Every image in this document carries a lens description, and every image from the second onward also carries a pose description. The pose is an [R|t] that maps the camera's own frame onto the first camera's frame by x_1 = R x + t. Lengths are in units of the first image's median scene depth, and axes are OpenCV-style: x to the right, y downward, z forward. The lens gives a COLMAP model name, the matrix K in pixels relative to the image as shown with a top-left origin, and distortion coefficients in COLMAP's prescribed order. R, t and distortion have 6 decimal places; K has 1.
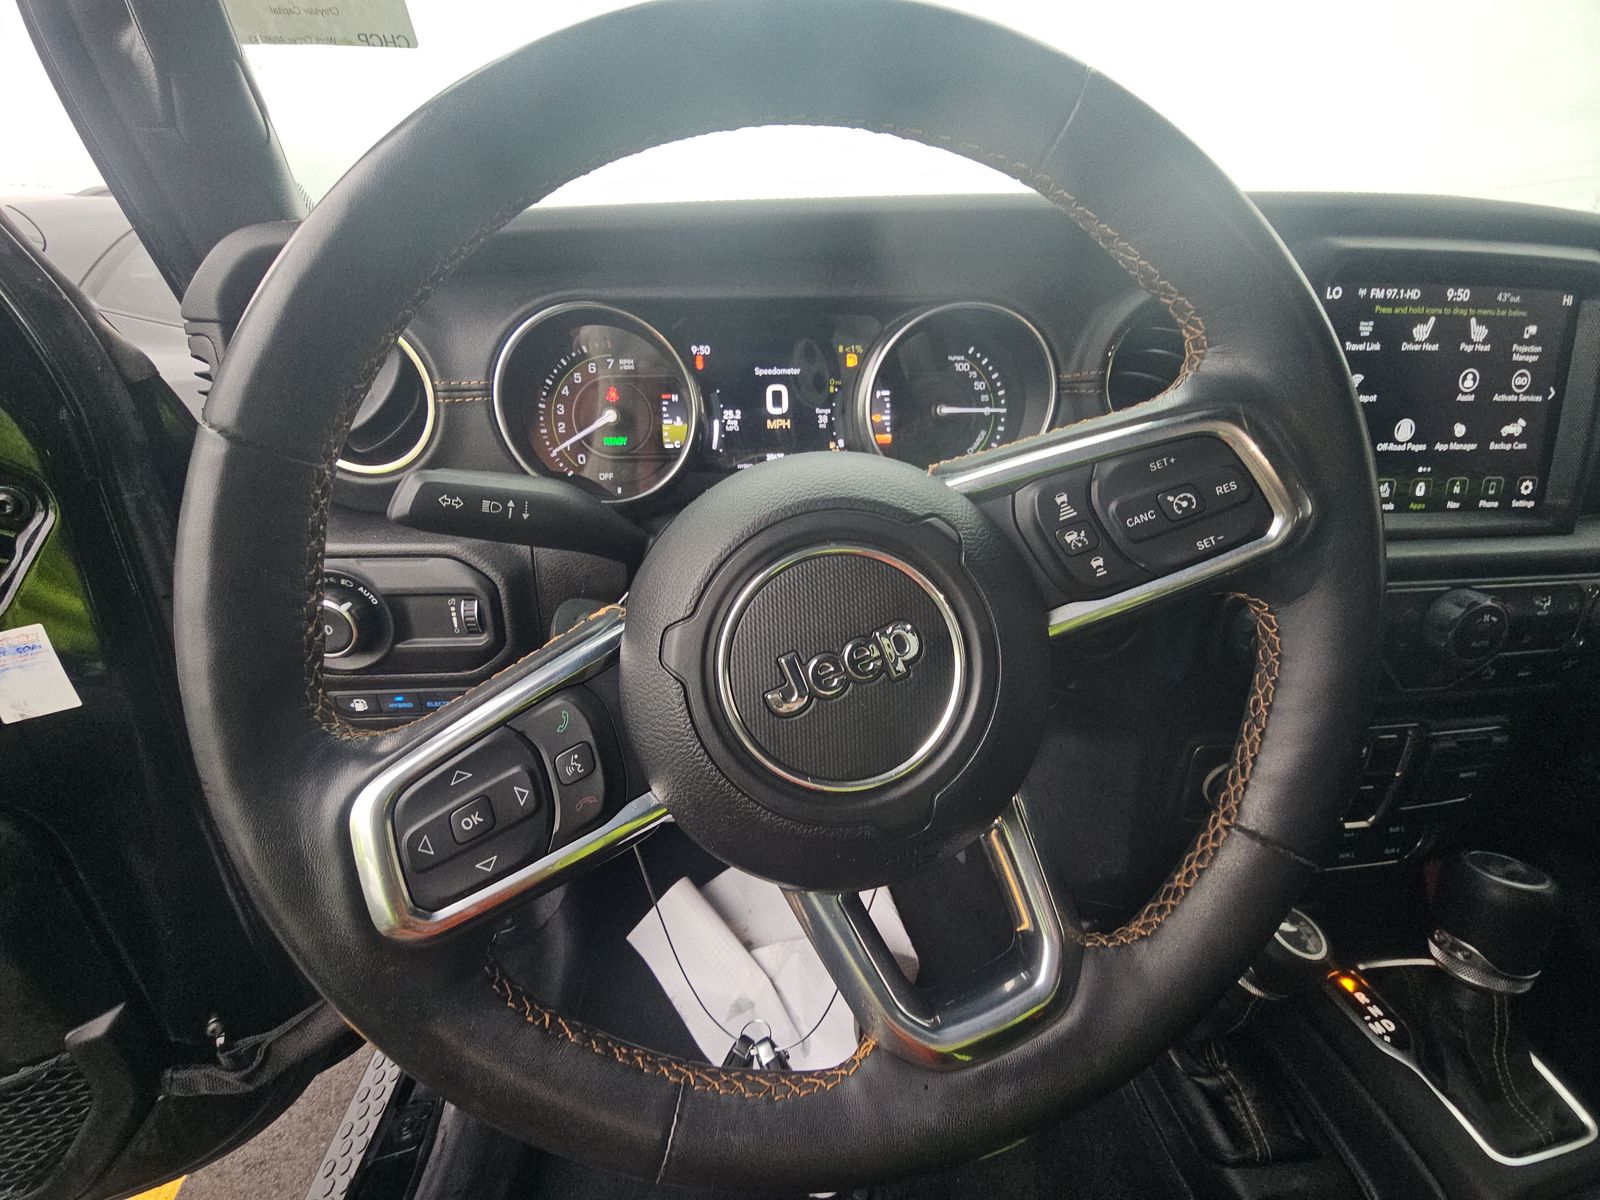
lens RADIAL K [[659.5, 0, 798.5], [0, 659.5, 610.3], [0, 0, 1]] dist [0.018801, -0.011165]
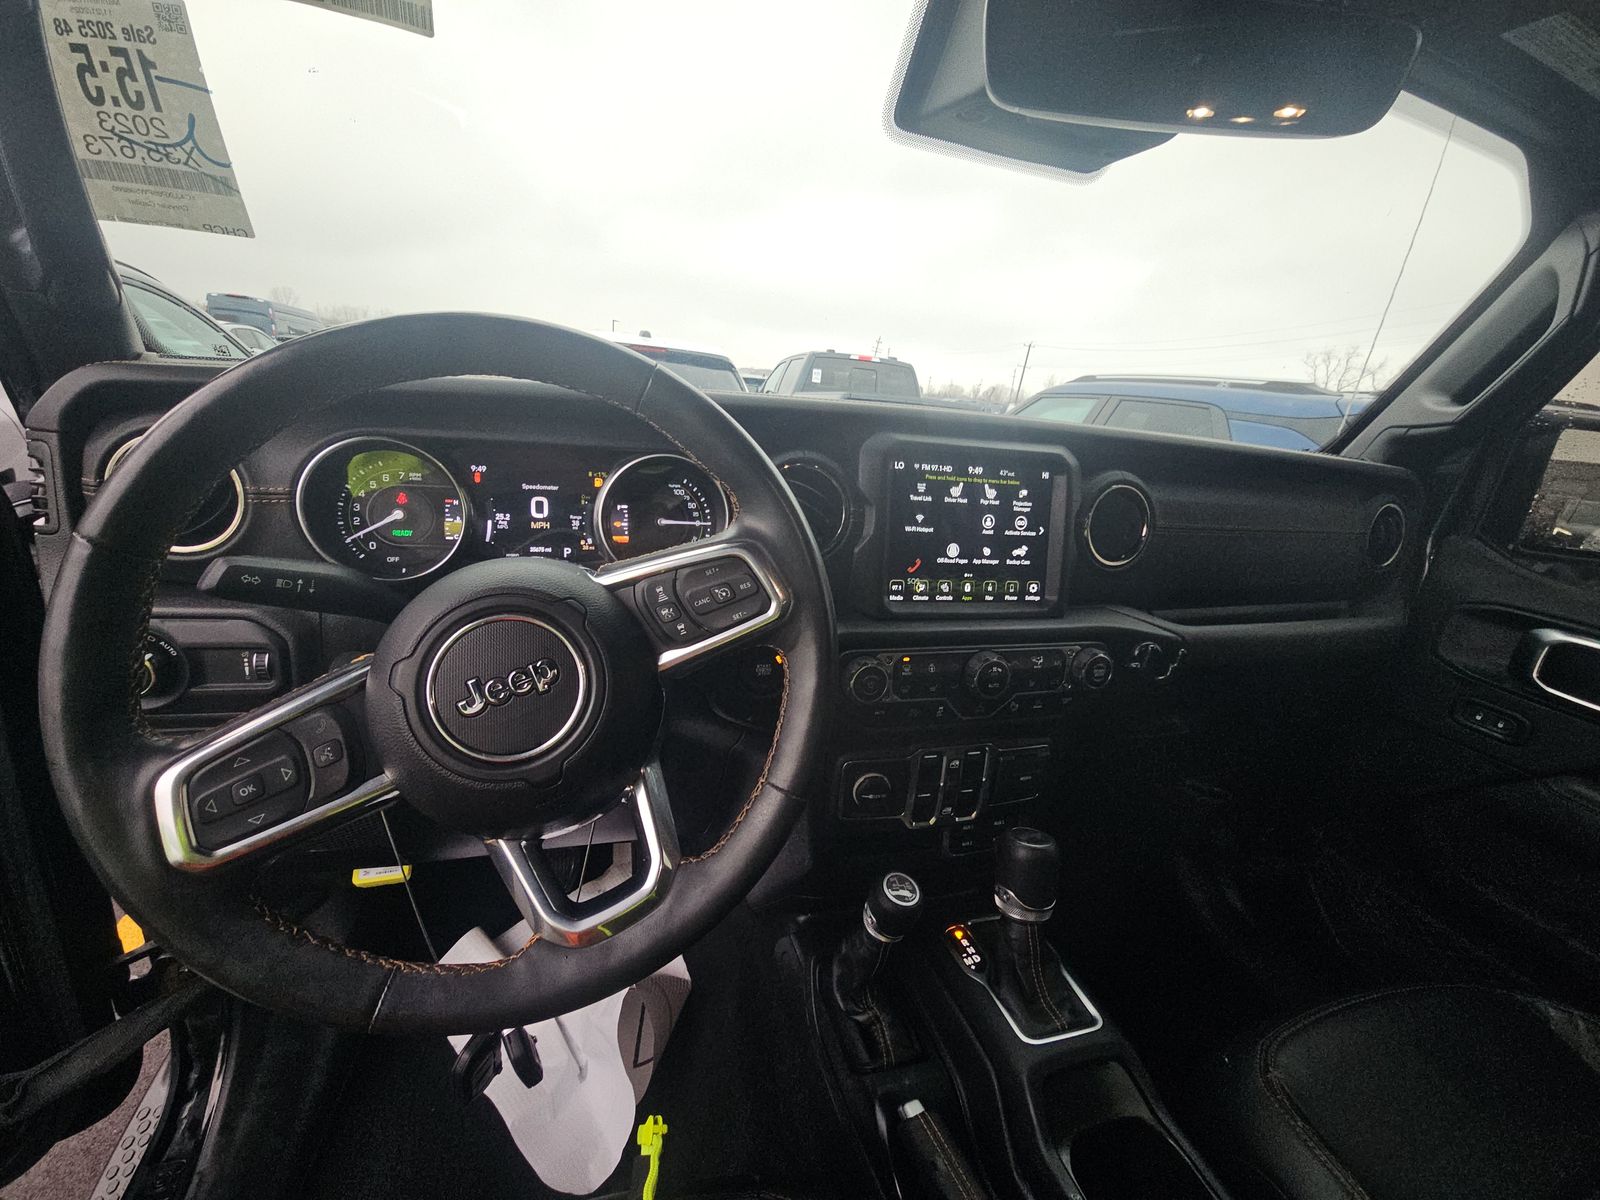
lens RADIAL K [[659.5, 0, 798.5], [0, 659.5, 610.3], [0, 0, 1]] dist [0.018801, -0.011165]
pose [[0.978481, 0.020222, 0.205343, 0.233163], [0.002668, 0.993863, -0.110586, 0.043063], [-0.206319, 0.108754, 0.972422, -0.434764]]
